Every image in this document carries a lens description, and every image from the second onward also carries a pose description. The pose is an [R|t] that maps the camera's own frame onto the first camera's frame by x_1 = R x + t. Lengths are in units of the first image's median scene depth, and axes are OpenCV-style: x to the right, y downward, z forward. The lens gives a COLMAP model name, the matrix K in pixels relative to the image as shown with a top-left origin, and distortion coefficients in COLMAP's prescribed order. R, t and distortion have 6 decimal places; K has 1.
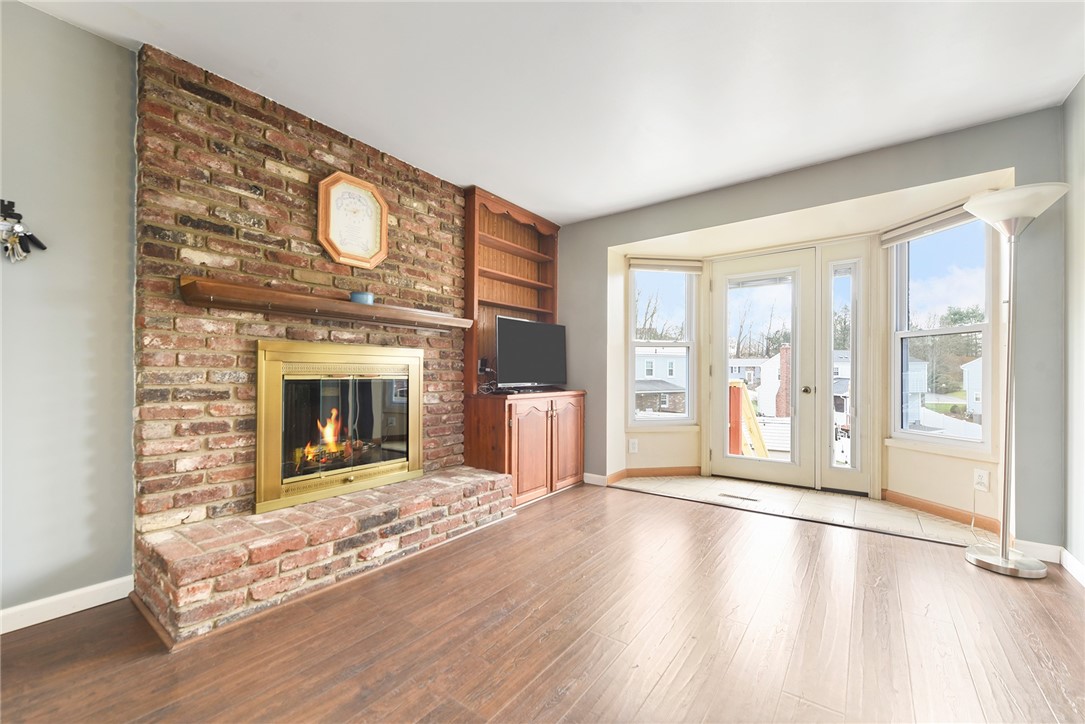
lens RADIAL K [[430.0, 0, 550.7], [0, 430.0, 374.9], [0, 0, 1]] dist [-0.002938, -0.000362]
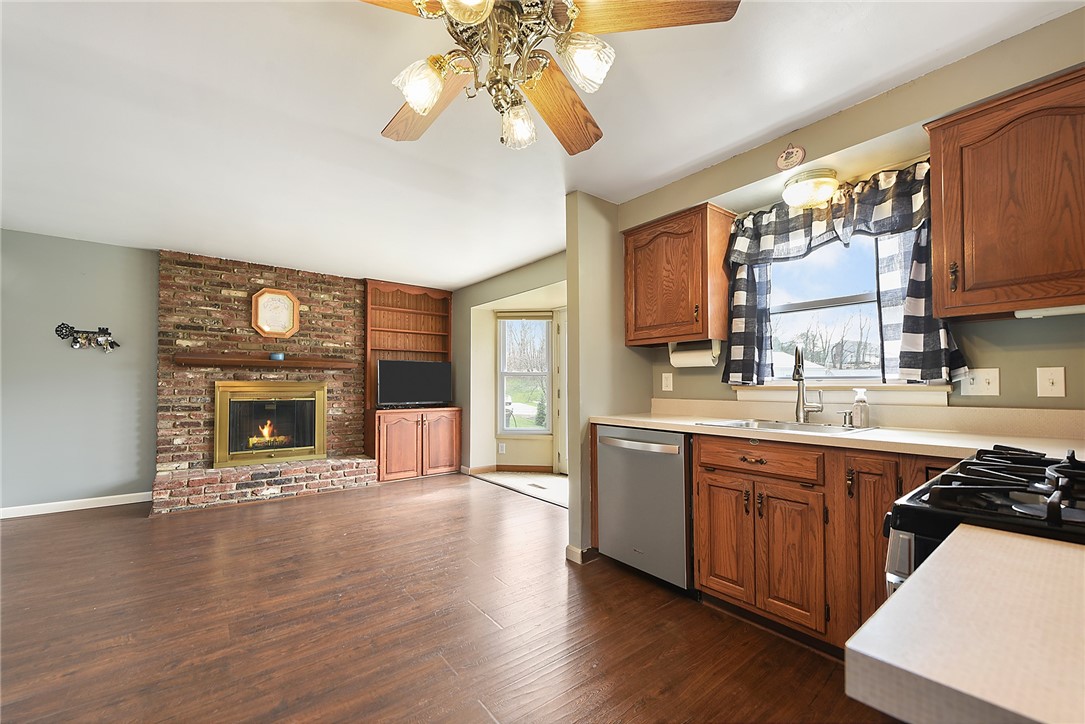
lens RADIAL K [[424.3, 0, 553.7], [0, 424.3, 384.2], [0, 0, 1]] dist [0.001689, -0.000113]
pose [[0.967222, 0.000366, -0.253934, 1.248631], [-0.002371, 0.999968, -0.007589, -0.052781], [0.253923, 0.007942, 0.967192, -0.474825]]
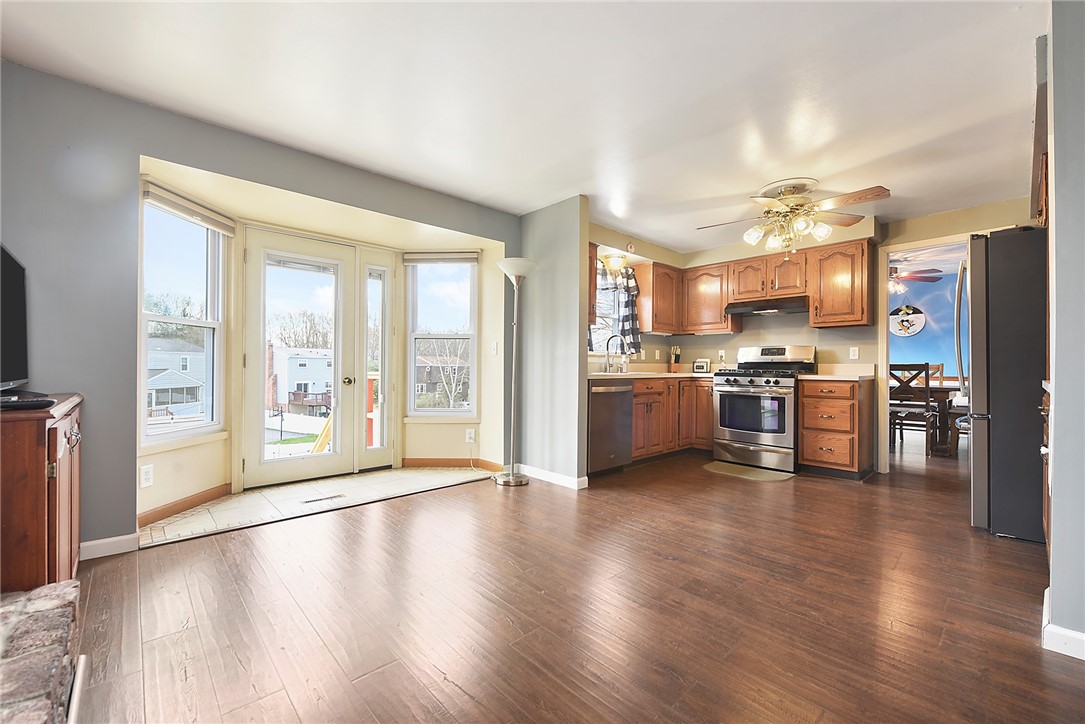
lens RADIAL K [[477.9, 0, 495.5], [0, 477.9, 379.6], [0, 0, 1]] dist [-0.012061, -0.000433]
pose [[0.218117, -0.018533, 0.975747, -0.747381], [0.000301, 0.999821, 0.018923, 0.017189], [-0.975923, -0.003834, 0.218083, 0.641363]]
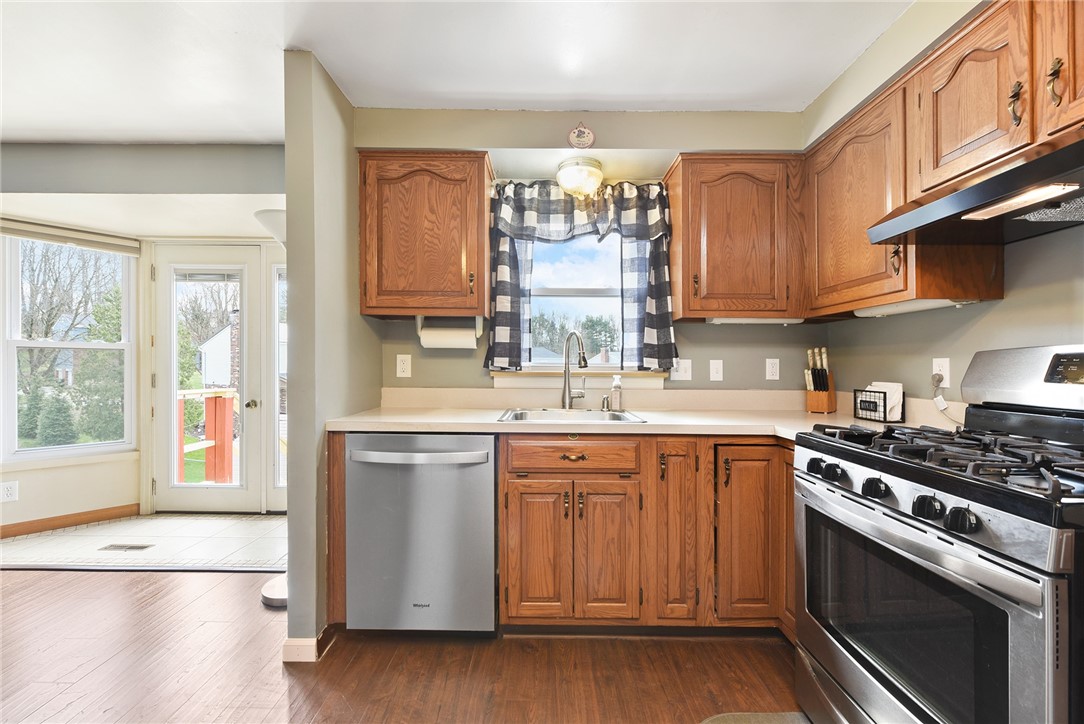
lens RADIAL K [[440.3, 0, 560.2], [0, 440.3, 370.7], [0, 0, 1]] dist [0.002772, 0.000144]
pose [[0.812907, 0.001559, 0.582391, 0.947042], [-0.004742, 0.999981, 0.003942, -0.065955], [-0.582374, -0.005966, 0.812899, -0.187852]]
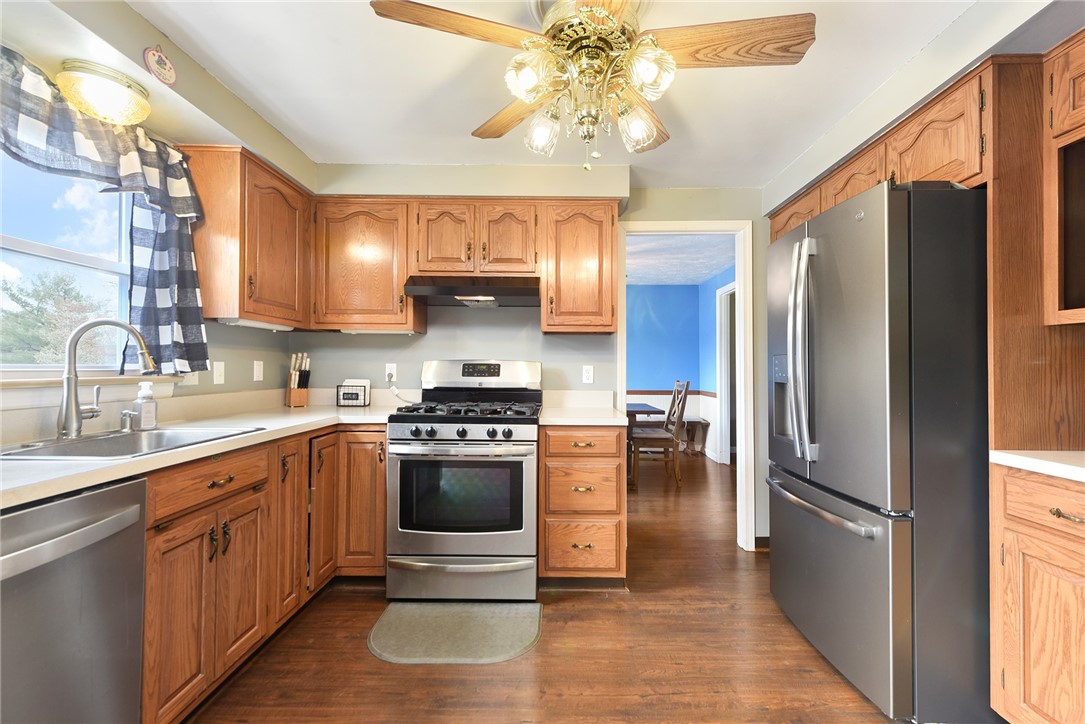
lens RADIAL K [[476.5, 0, 553.2], [0, 476.5, 362.7], [0, 0, 1]] dist [0.001472, -0.000591]
pose [[-0.593056, 0.004441, 0.805149, 0.564389], [-0.002430, 0.999970, -0.007306, -0.080844], [-0.805157, -0.006289, -0.593028, 0.463949]]
